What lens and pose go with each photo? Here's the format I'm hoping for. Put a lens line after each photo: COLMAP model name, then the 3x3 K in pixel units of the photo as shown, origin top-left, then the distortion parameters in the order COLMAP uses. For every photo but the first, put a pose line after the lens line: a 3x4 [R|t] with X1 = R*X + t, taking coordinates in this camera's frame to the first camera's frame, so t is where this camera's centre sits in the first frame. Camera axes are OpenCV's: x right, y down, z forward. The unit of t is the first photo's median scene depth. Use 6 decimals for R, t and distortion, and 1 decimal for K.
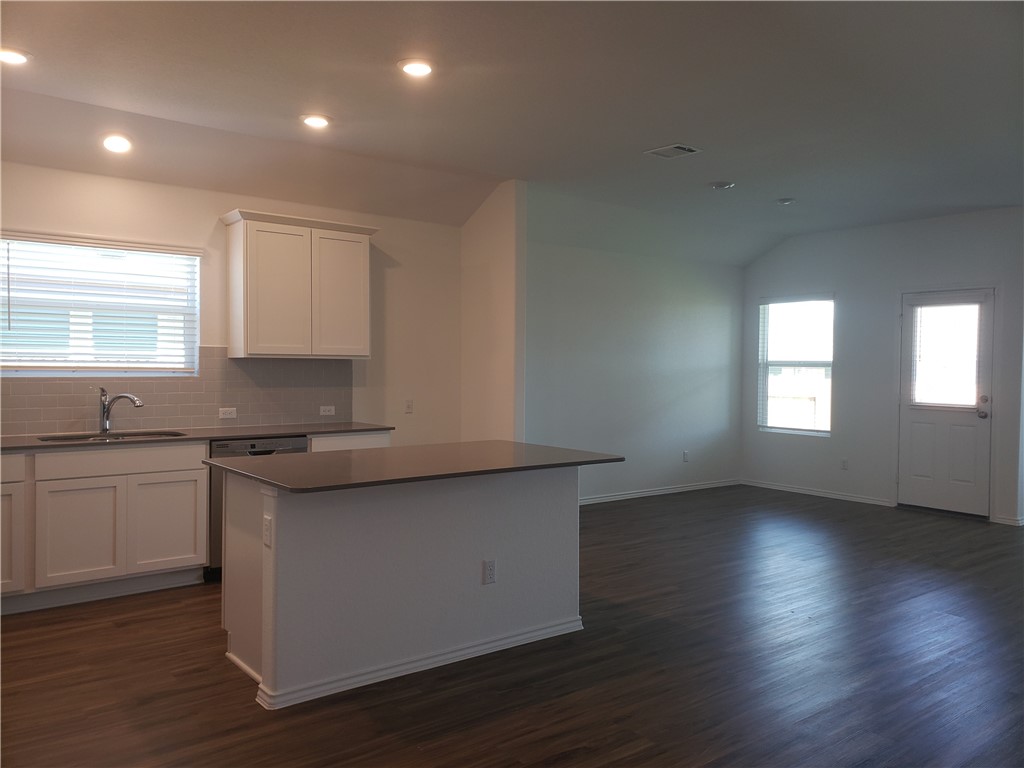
lens RADIAL K [[799.1, 0, 514.1], [0, 799.1, 384.3], [0, 0, 1]] dist [0.054000, -0.029405]
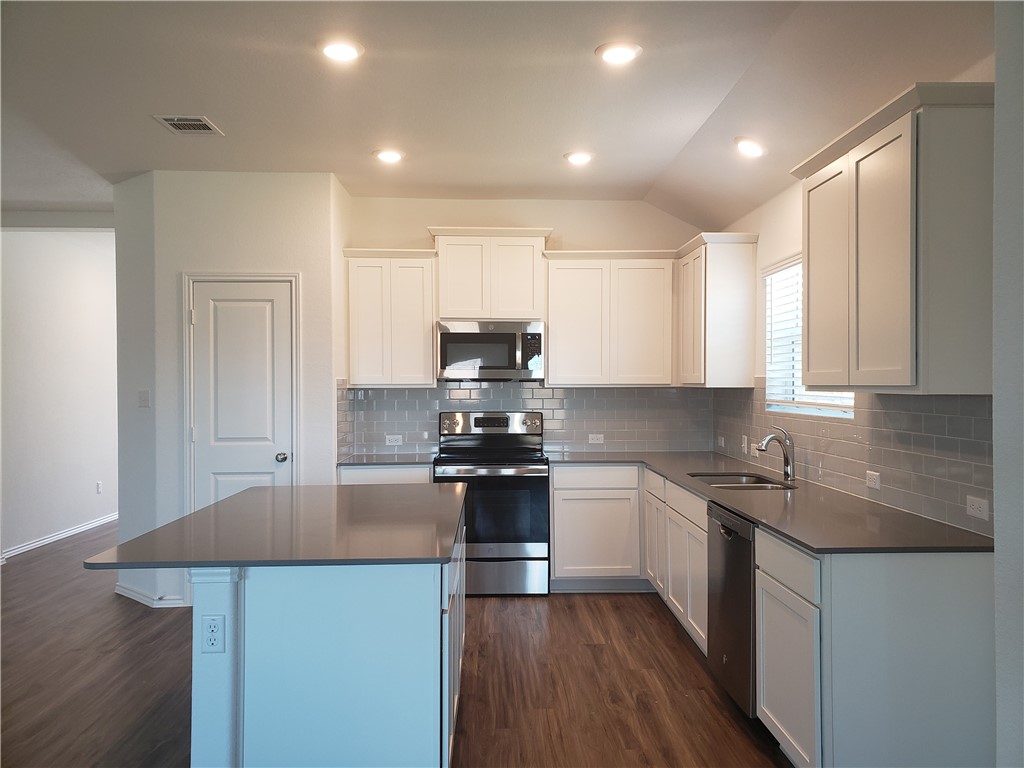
lens RADIAL K [[799.1, 0, 521.0], [0, 799.1, 381.6], [0, 0, 1]] dist [0.054000, -0.029405]
pose [[-0.584663, -0.019359, -0.811045, 0.320678], [-0.042503, 0.999073, 0.006792, -0.034371], [0.810162, 0.038443, -0.584944, 1.178030]]
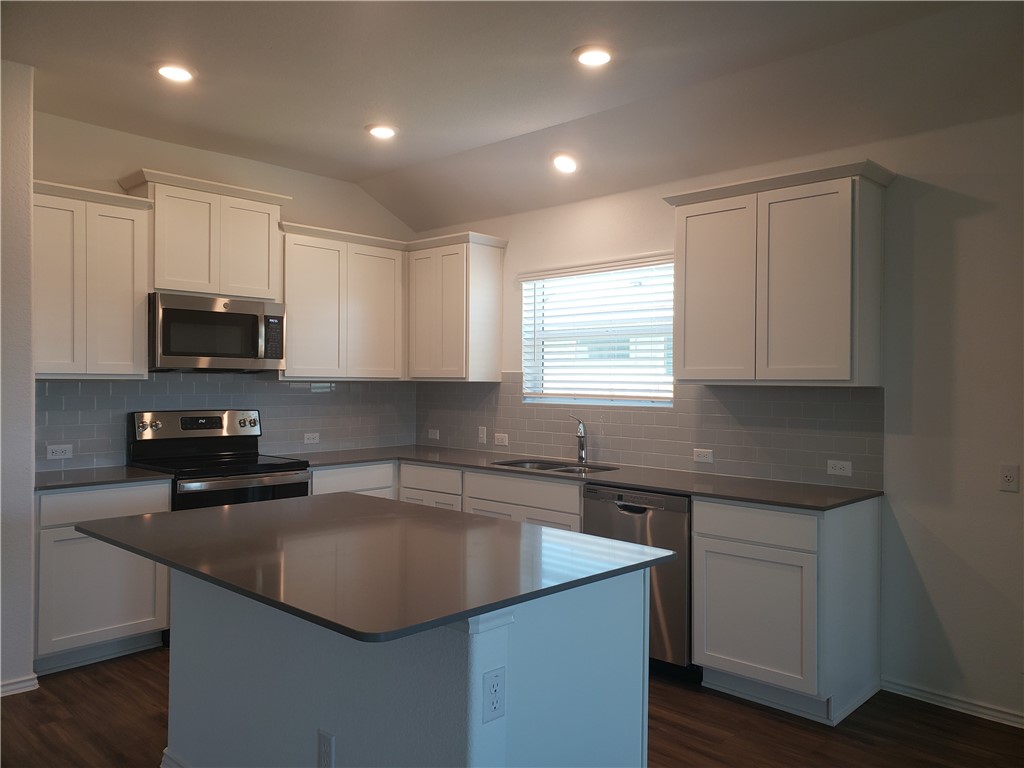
lens RADIAL K [[799.1, 0, 533.1], [0, 799.1, 379.9], [0, 0, 1]] dist [0.054000, -0.029405]
pose [[0.159981, -0.019621, -0.986925, 0.399502], [-0.044524, 0.998641, -0.027072, -0.009515], [0.986115, 0.048272, 0.158890, 0.732787]]
